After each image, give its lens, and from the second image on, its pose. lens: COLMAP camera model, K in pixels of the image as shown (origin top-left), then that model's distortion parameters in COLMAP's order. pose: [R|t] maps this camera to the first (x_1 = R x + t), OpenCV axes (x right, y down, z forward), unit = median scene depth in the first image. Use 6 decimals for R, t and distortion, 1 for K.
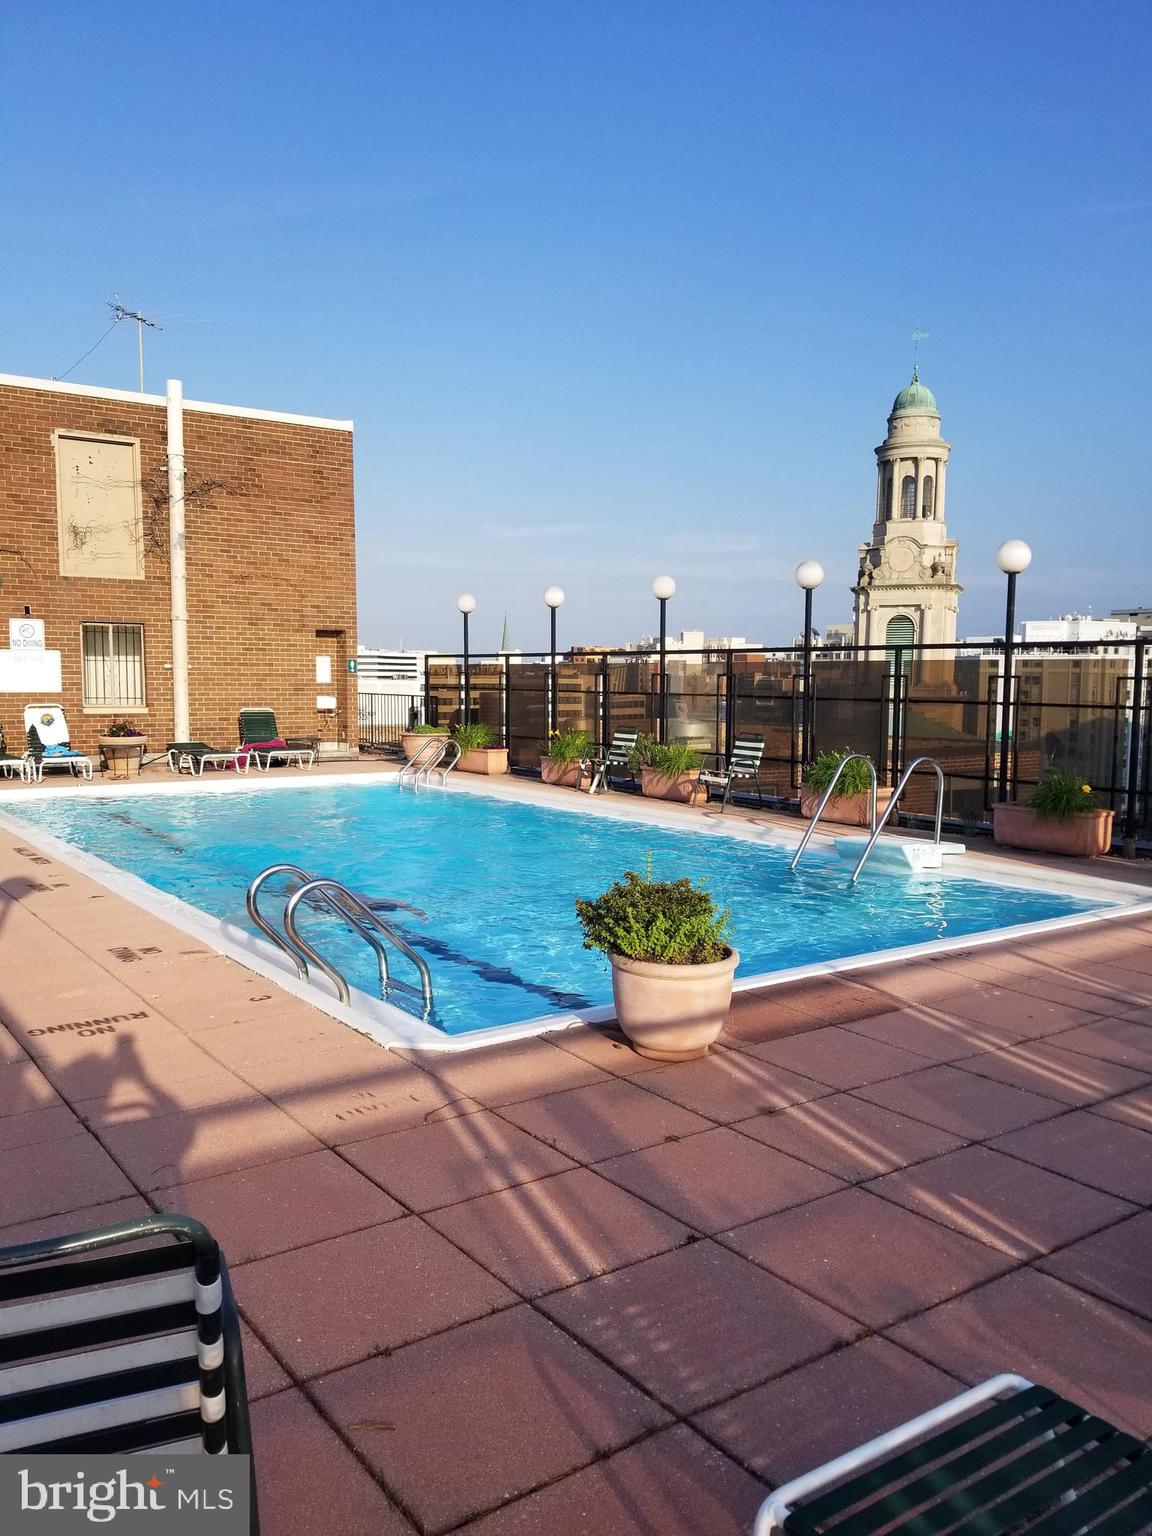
lens RADIAL K [[1215.8, 0, 577.6], [0, 1215.8, 763.0], [0, 0, 1]] dist [0.038514, -0.002067]
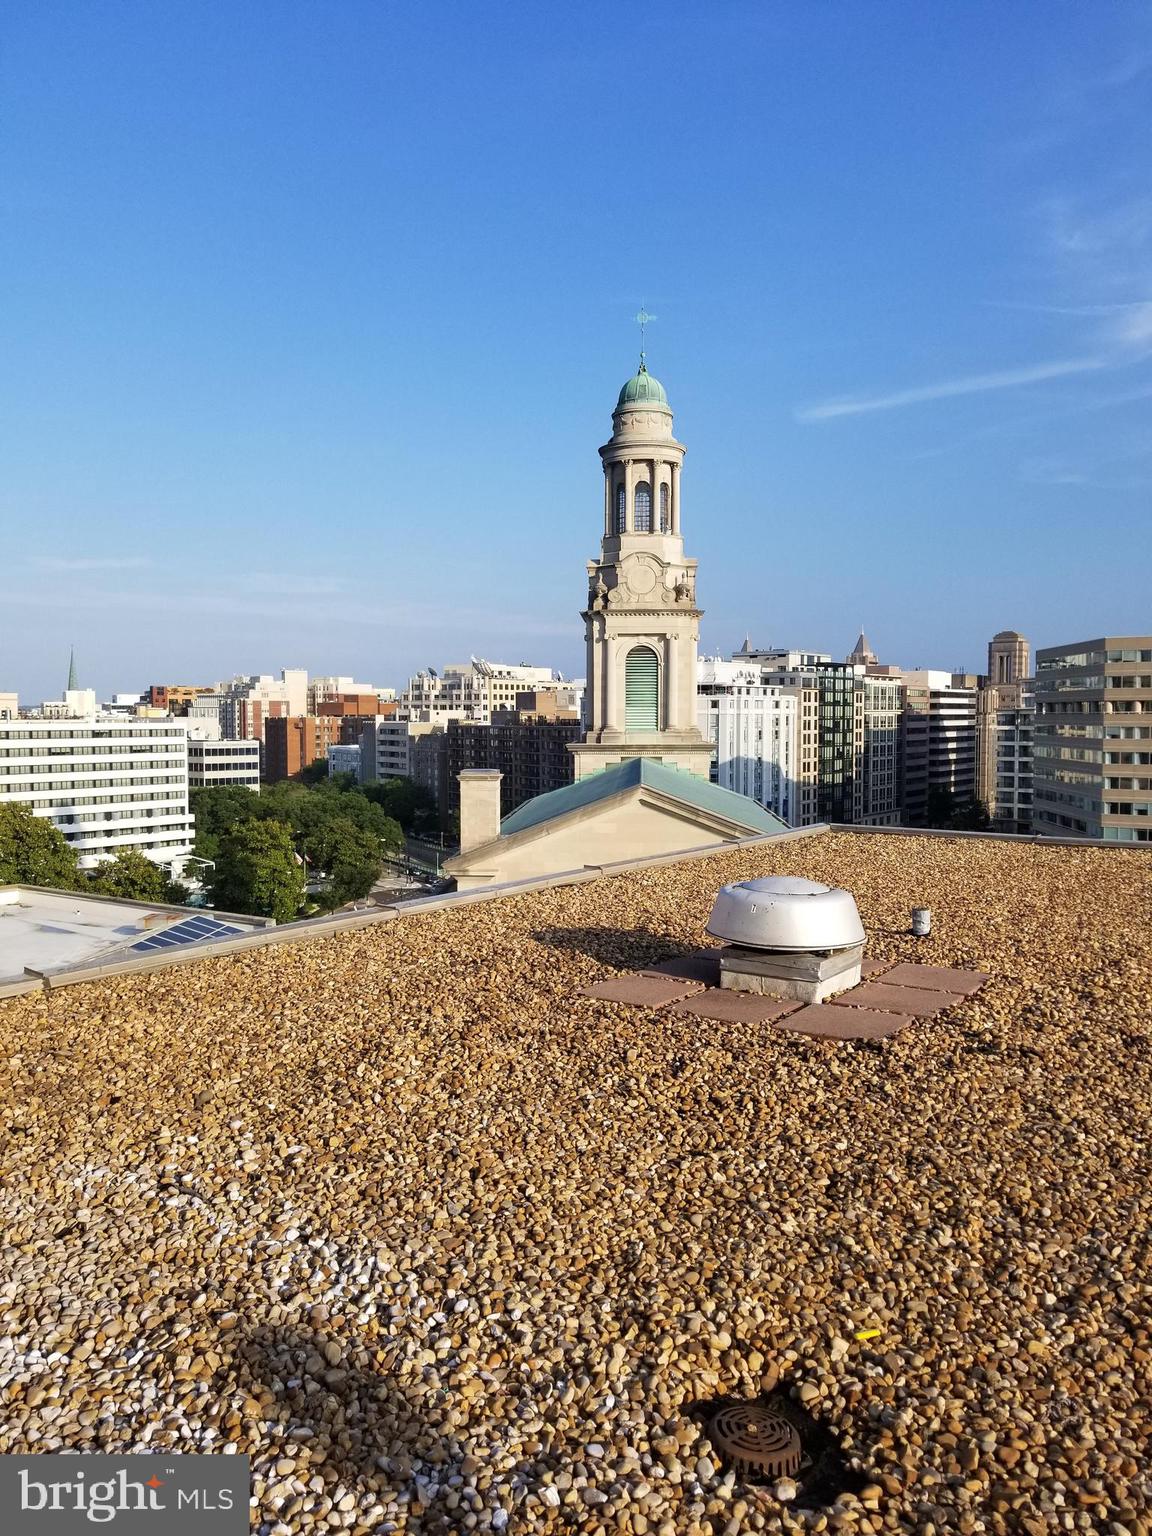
lens RADIAL K [[1215.8, 0, 577.1], [0, 1215.8, 776.2], [0, 0, 1]] dist [0.038514, -0.002067]
pose [[0.942812, -0.024945, 0.332391, -0.055668], [0.032901, 0.999291, -0.018328, -0.018080], [-0.331698, 0.028215, 0.942964, 0.229261]]
